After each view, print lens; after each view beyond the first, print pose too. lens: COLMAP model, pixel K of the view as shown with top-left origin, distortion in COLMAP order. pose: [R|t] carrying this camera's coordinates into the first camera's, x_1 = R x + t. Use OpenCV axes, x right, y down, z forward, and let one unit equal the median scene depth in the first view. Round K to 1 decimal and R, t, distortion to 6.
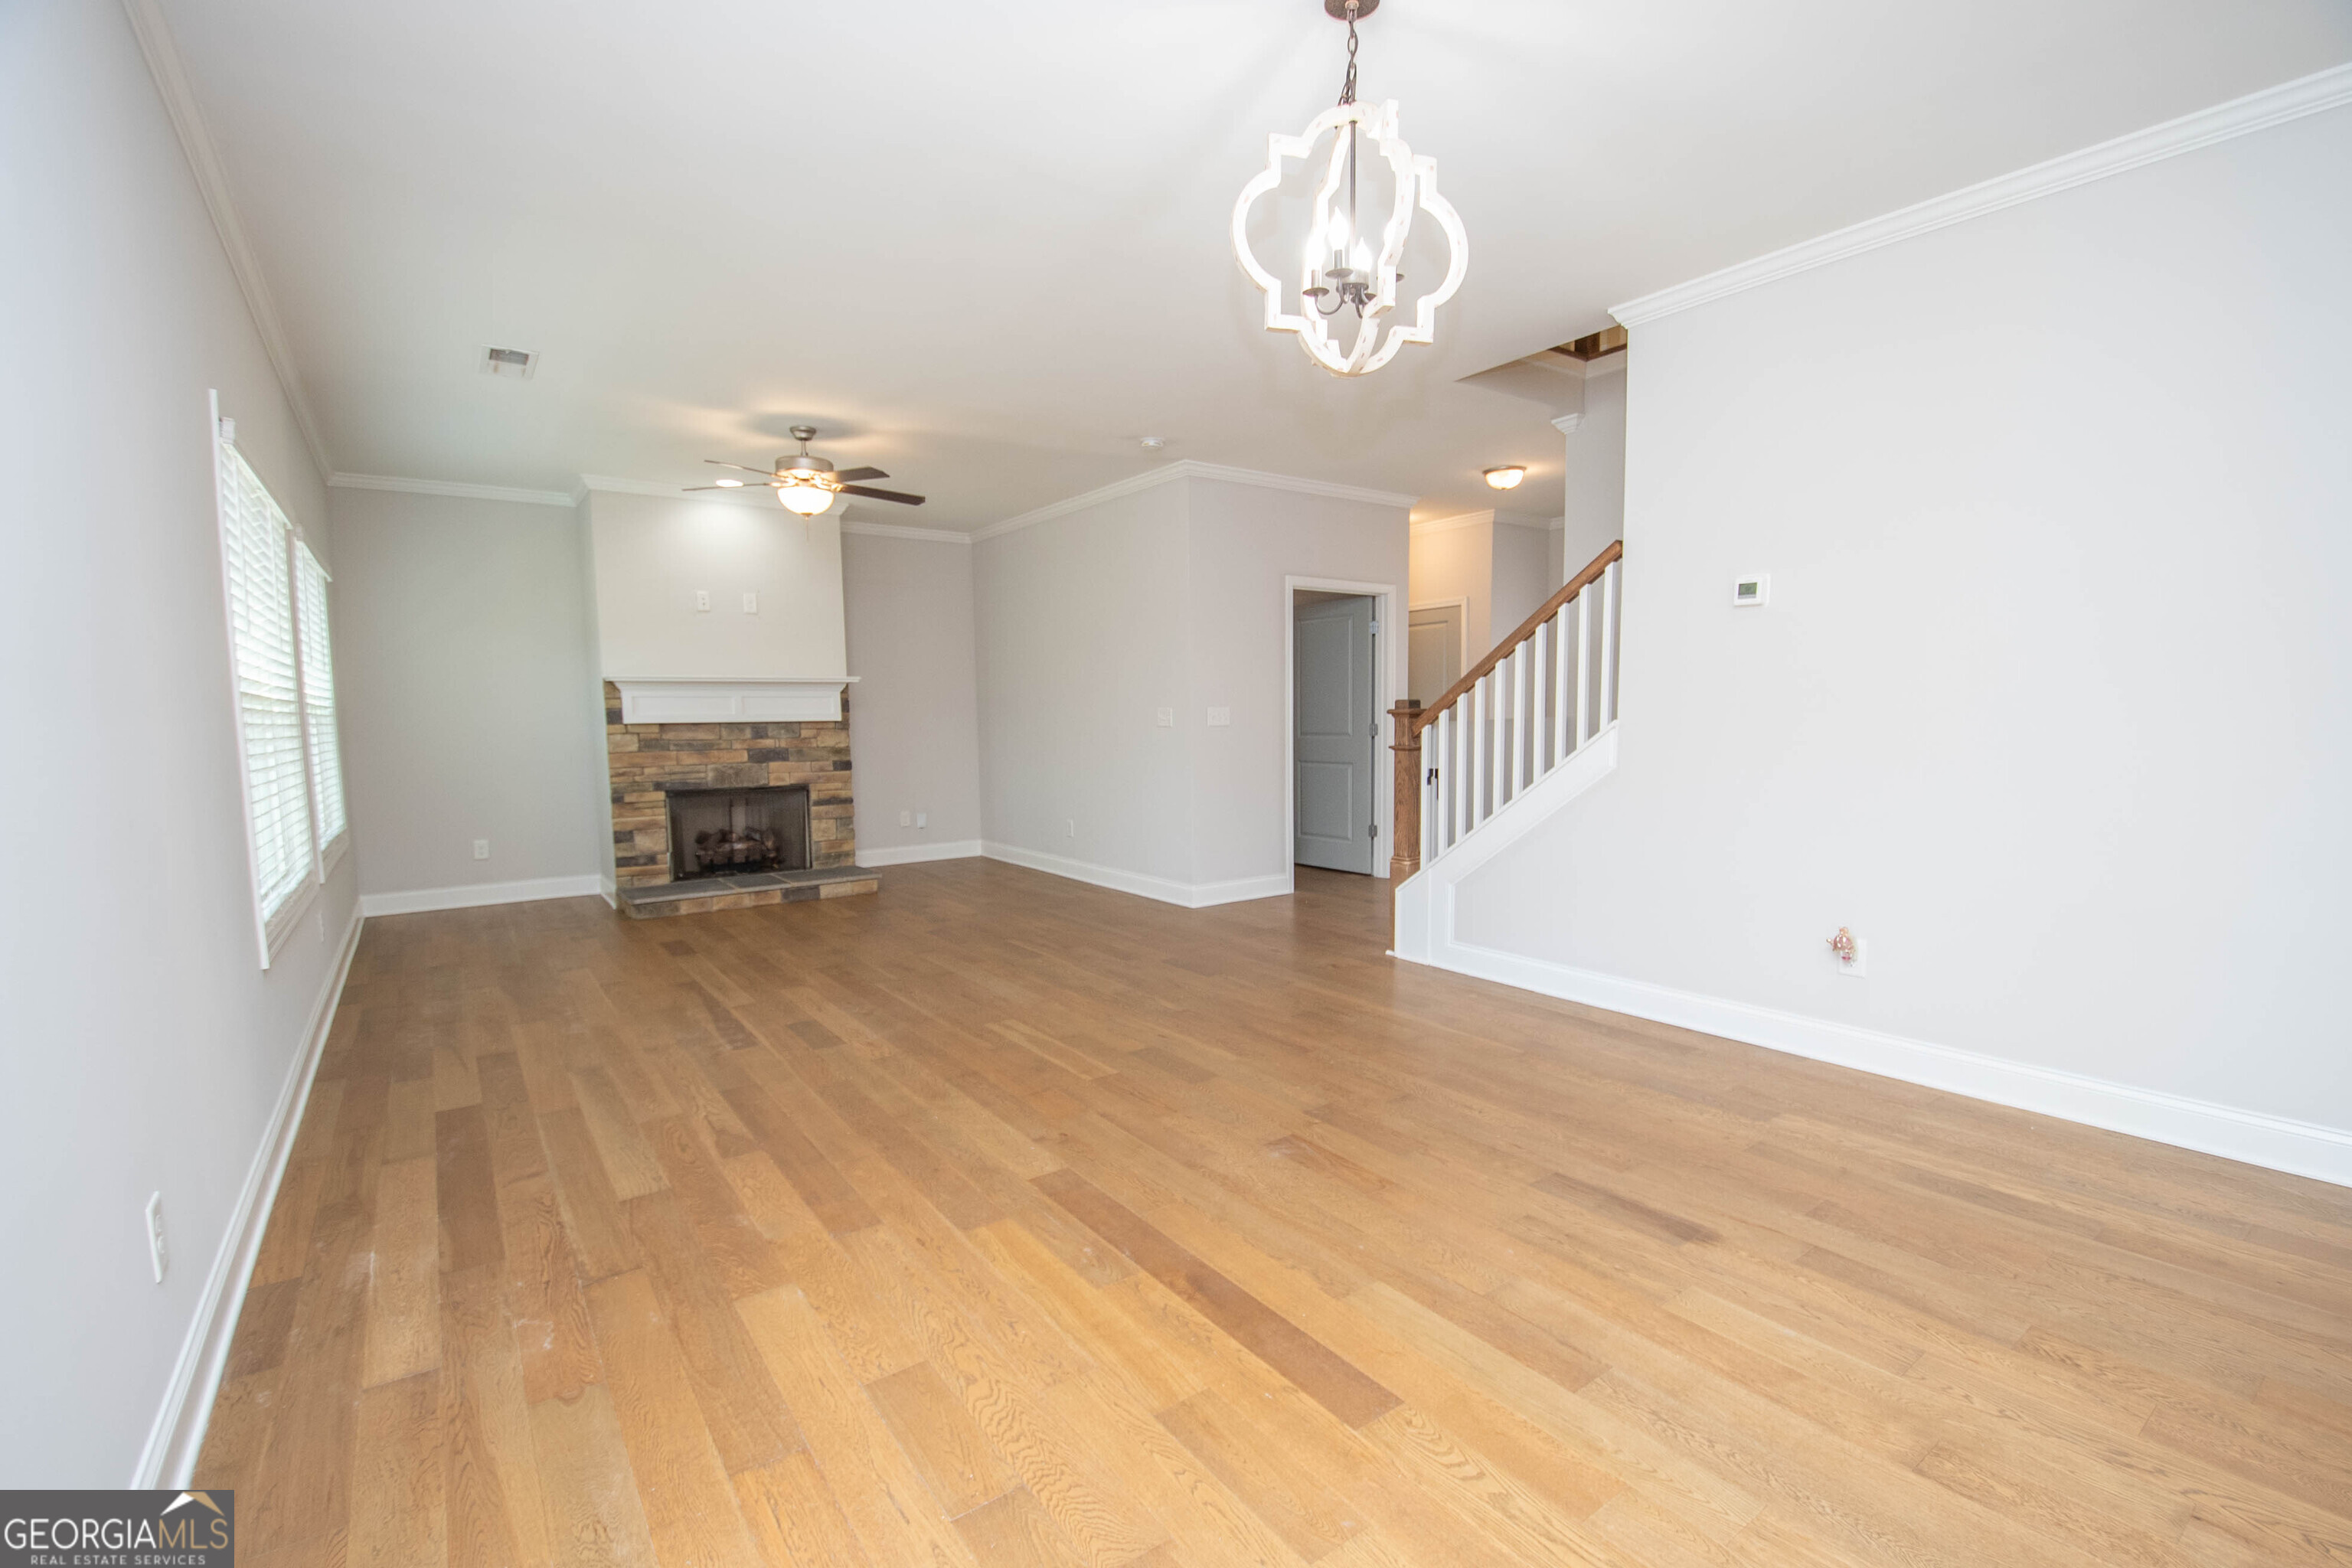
lens RADIAL K [[1047.7, 0, 1162.0], [0, 1047.7, 816.7], [0, 0, 1]] dist [0.015011, -0.024205]
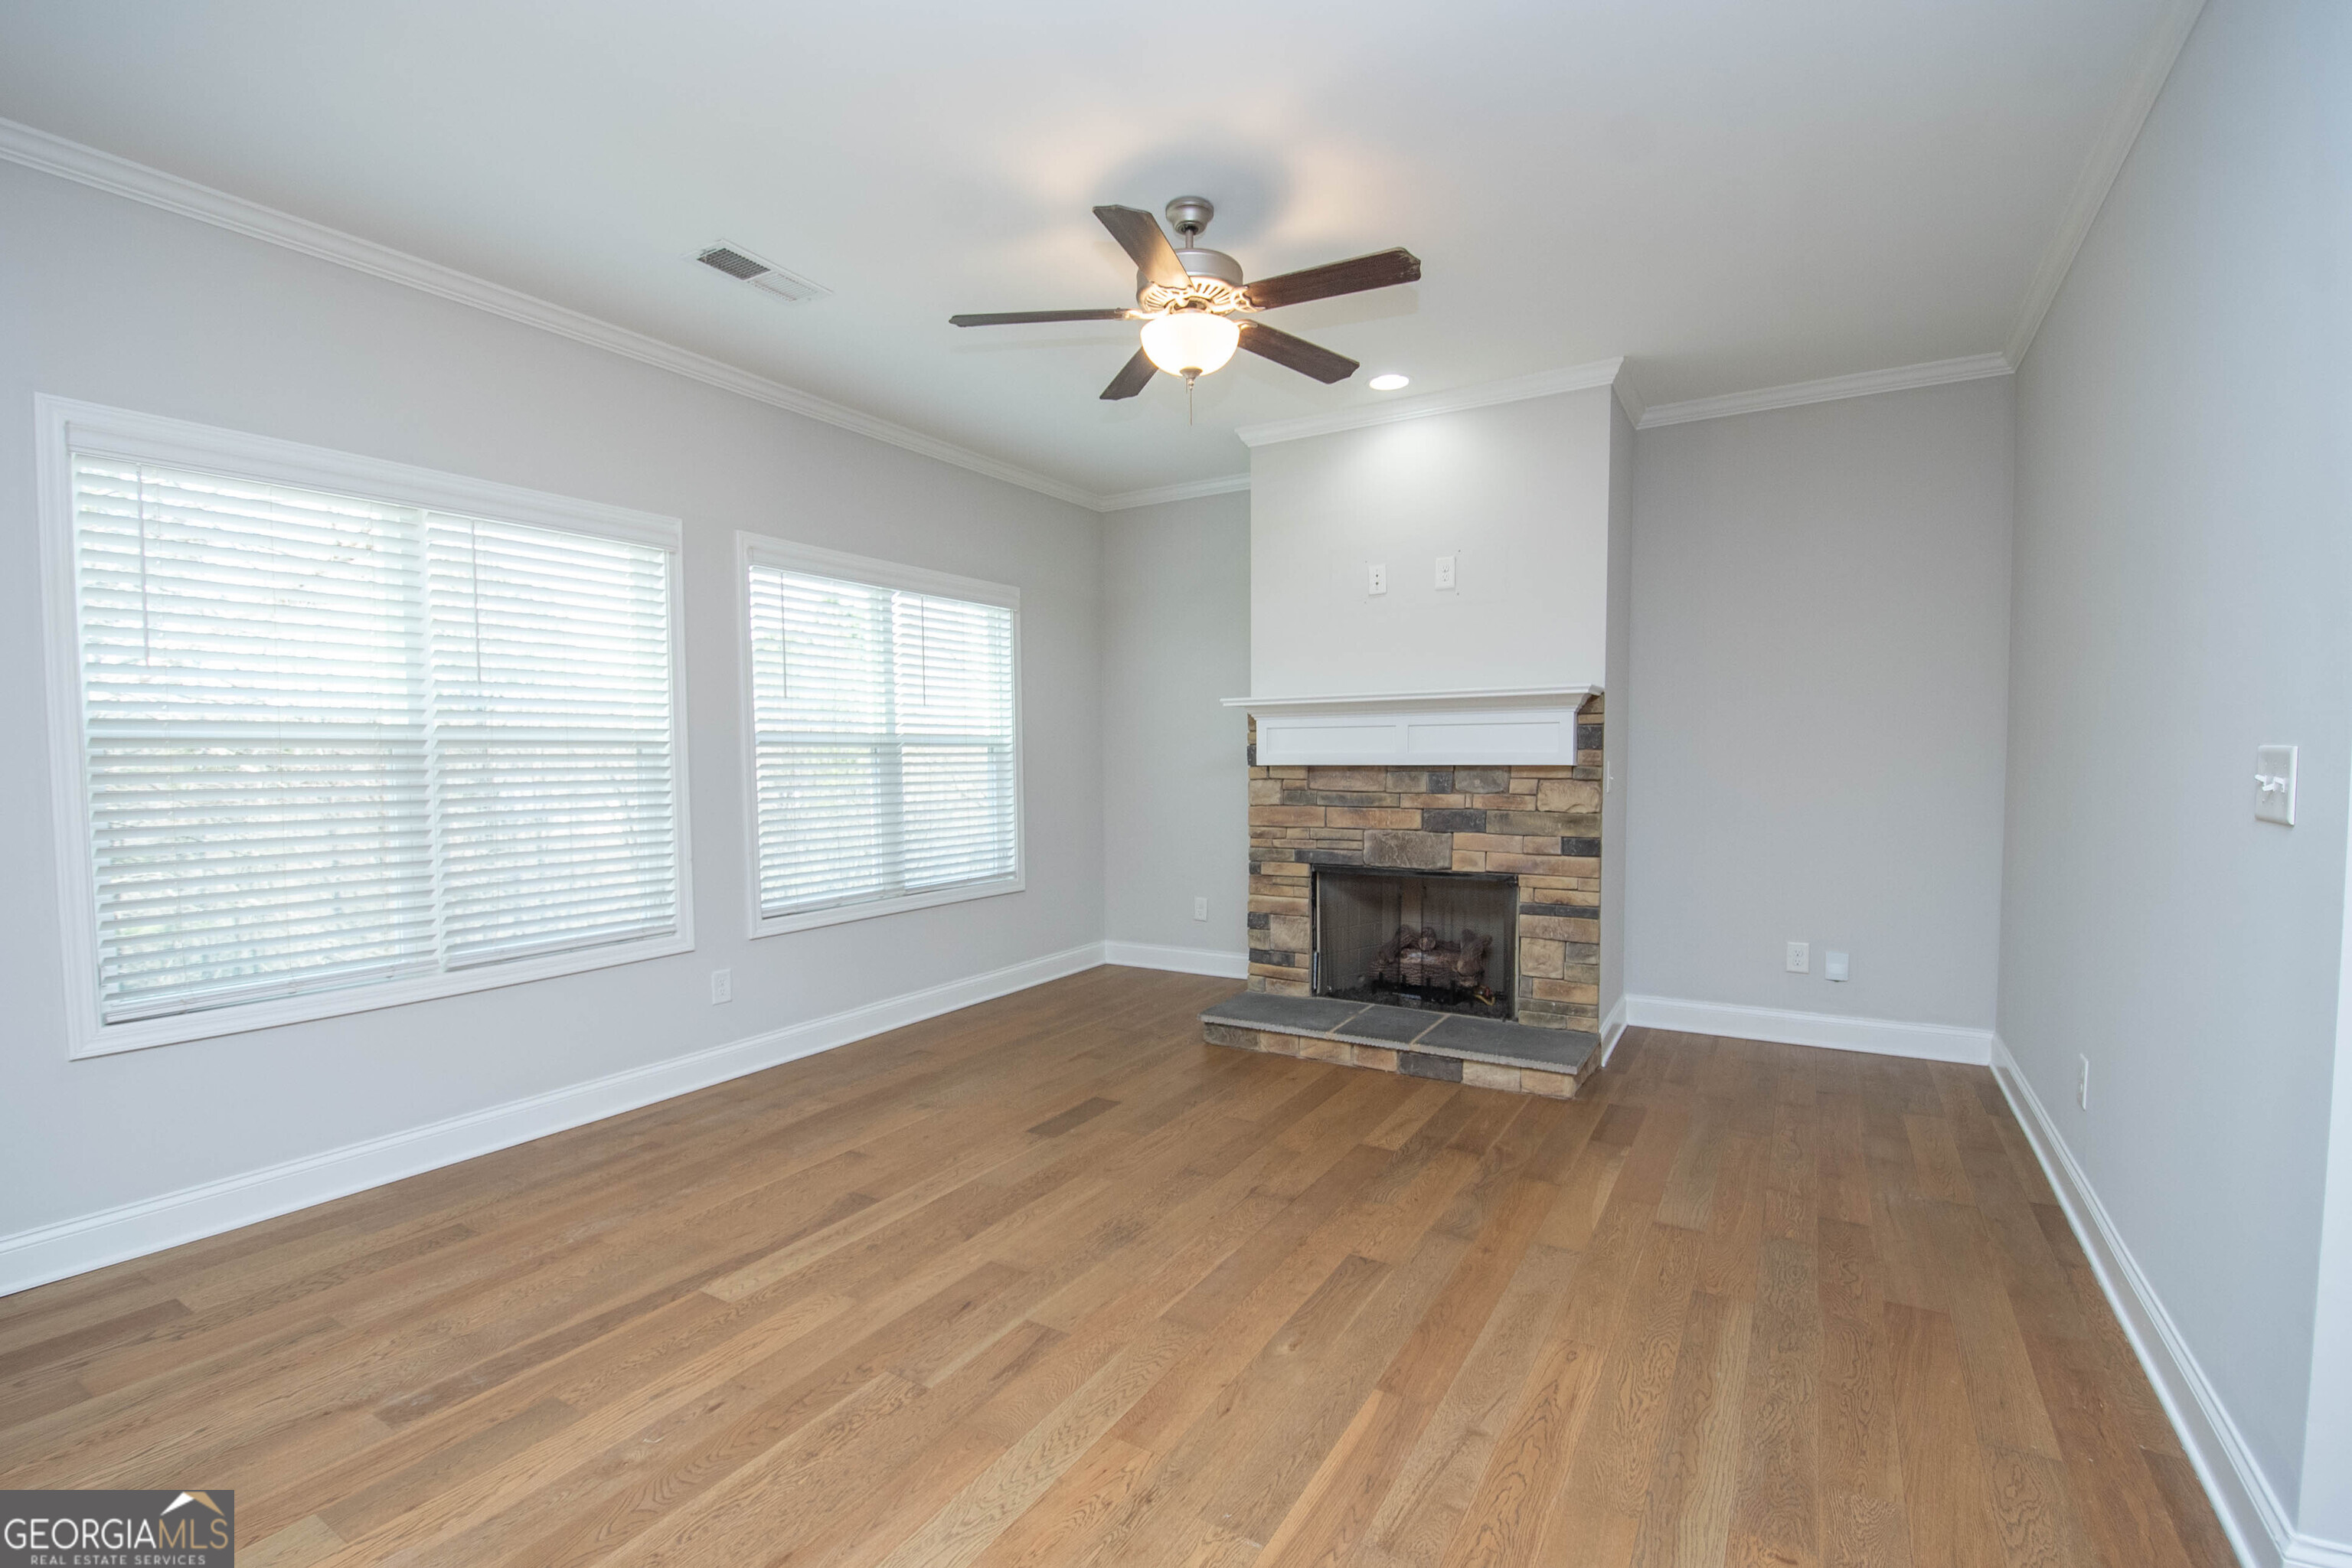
lens RADIAL K [[1038.8, 0, 1197.2], [0, 1038.8, 811.8], [0, 0, 1]] dist [0.014169, -0.021975]
pose [[0.400247, 0.060701, -0.914395, 0.116481], [-0.085935, 0.995893, 0.028496, -0.070284], [0.912369, 0.067173, 0.403820, 0.644539]]
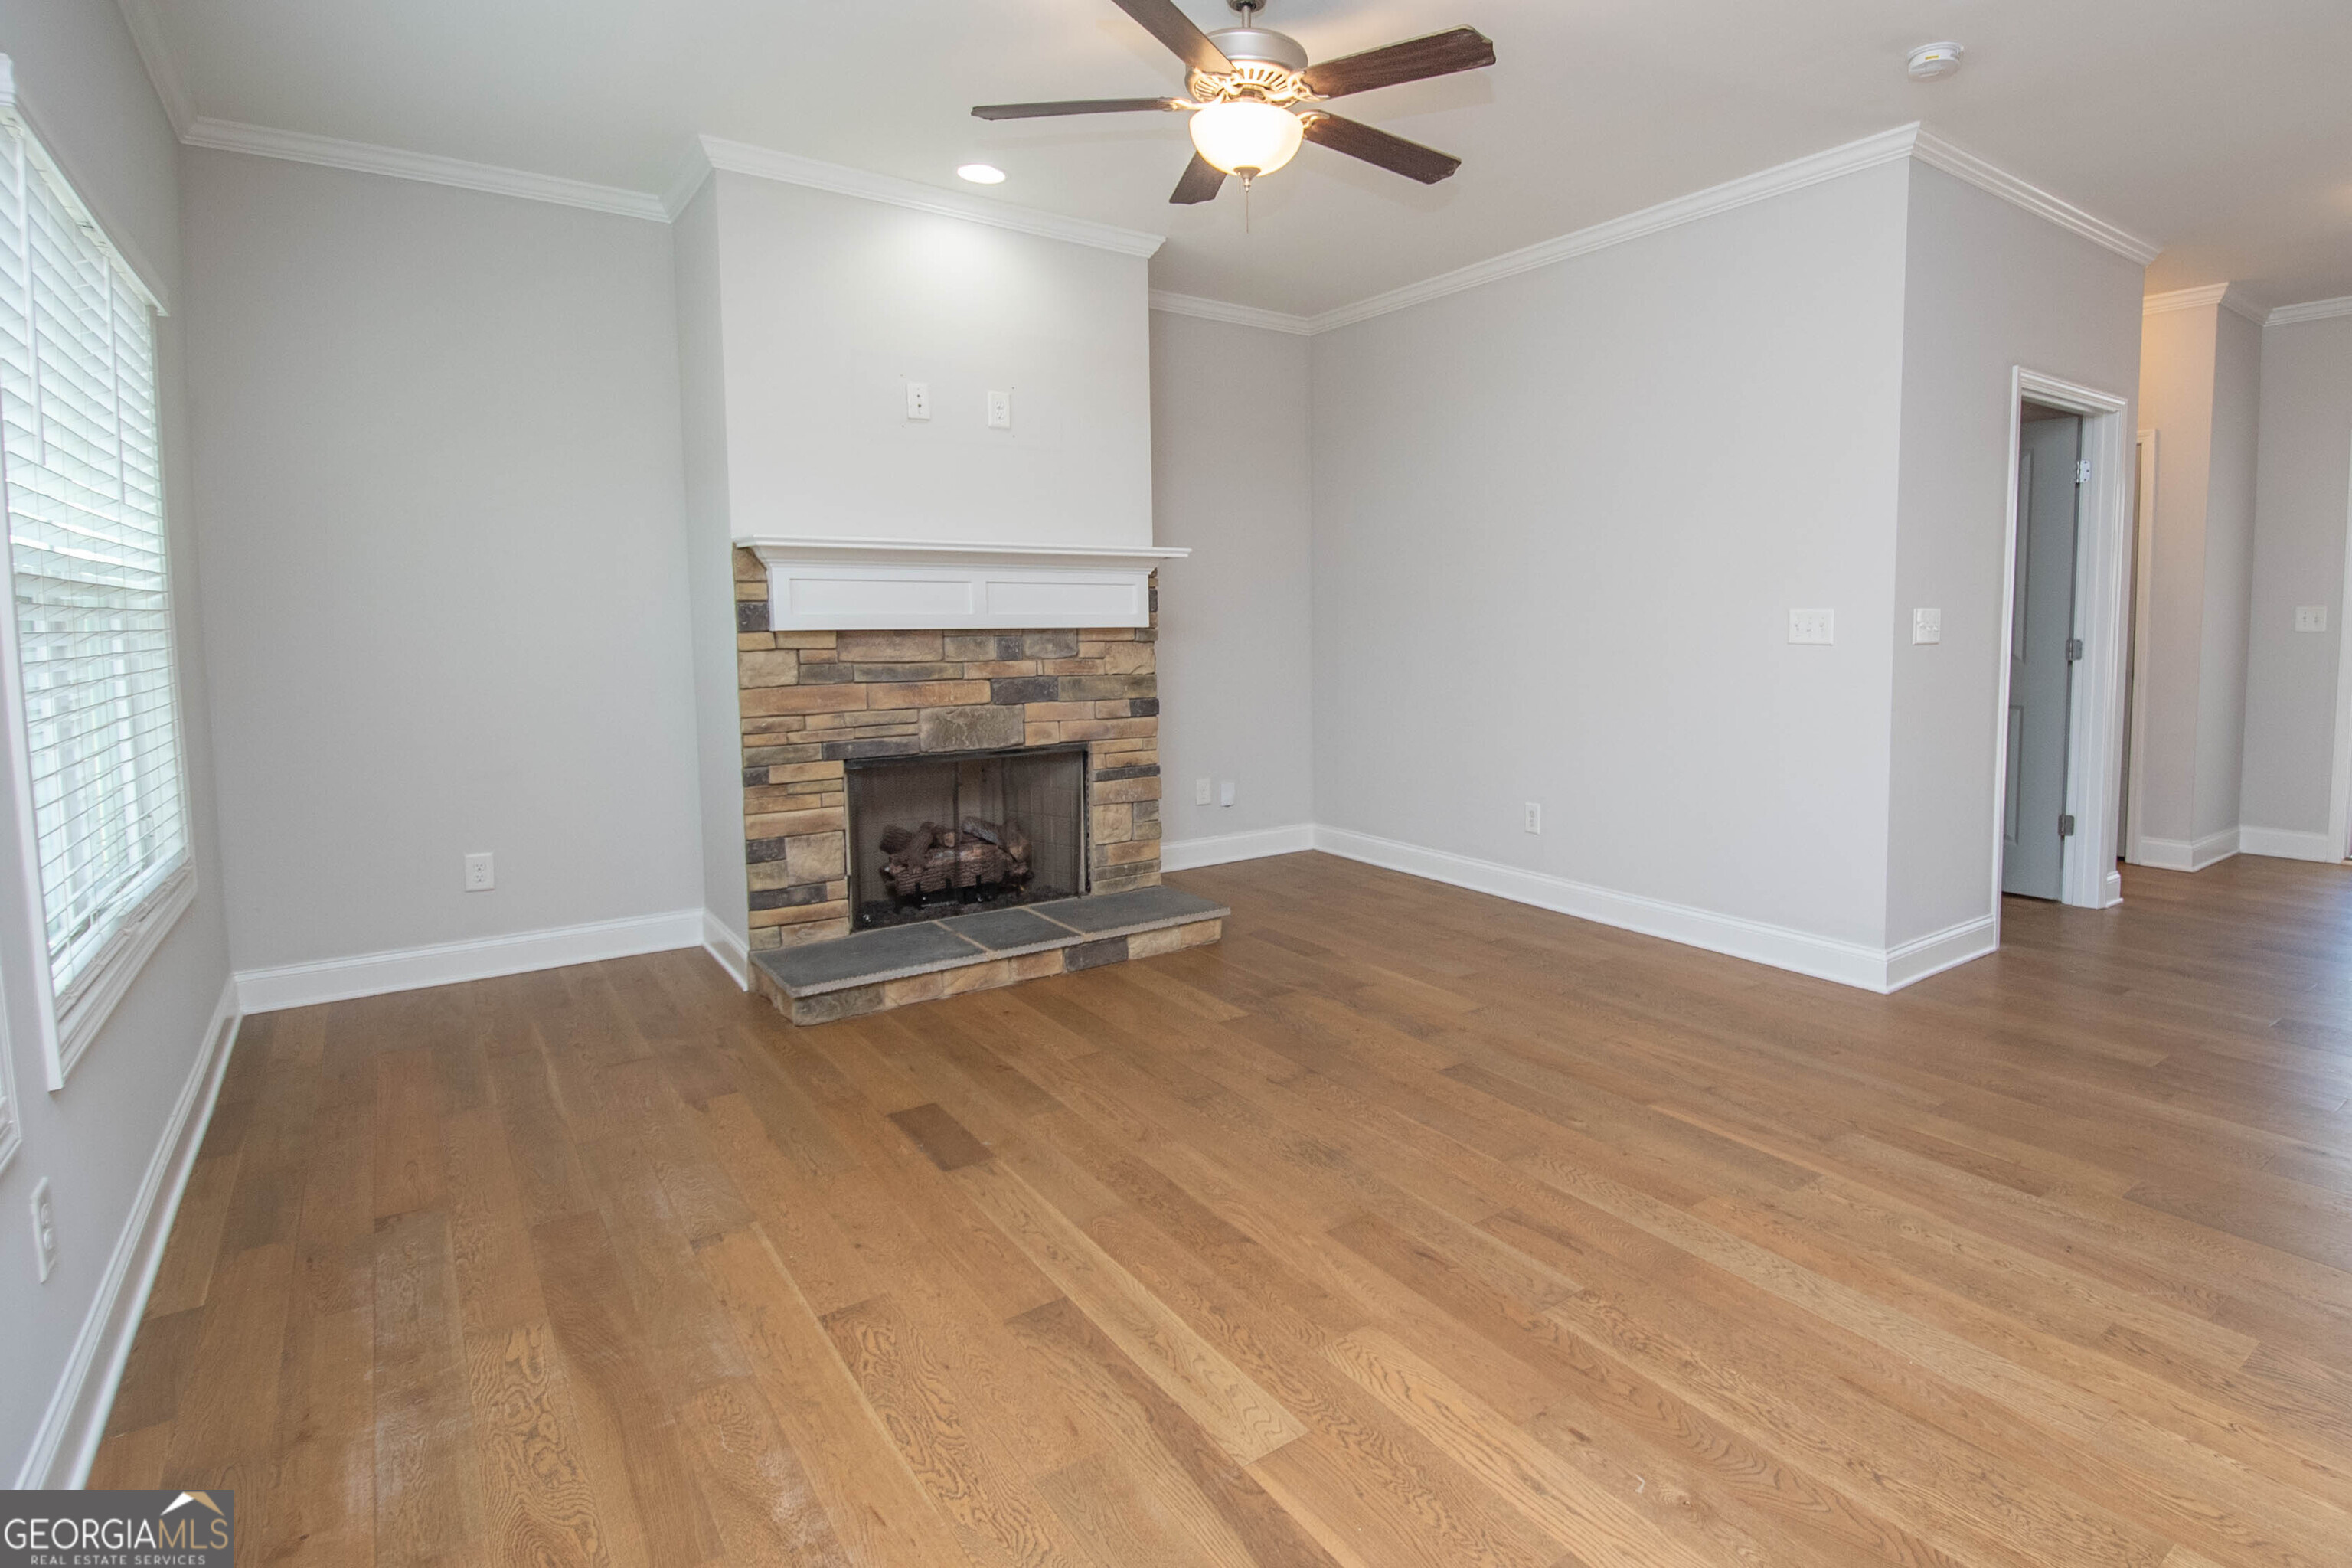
lens RADIAL K [[1205.2, 0, 1299.1], [0, 1205.2, 712.9], [0, 0, 1]] dist [0.018671, -0.023247]
pose [[0.999266, 0.005127, 0.037963, -0.265706], [-0.004452, 0.999831, -0.017833, -0.037588], [-0.038048, 0.017651, 0.999120, 0.385186]]
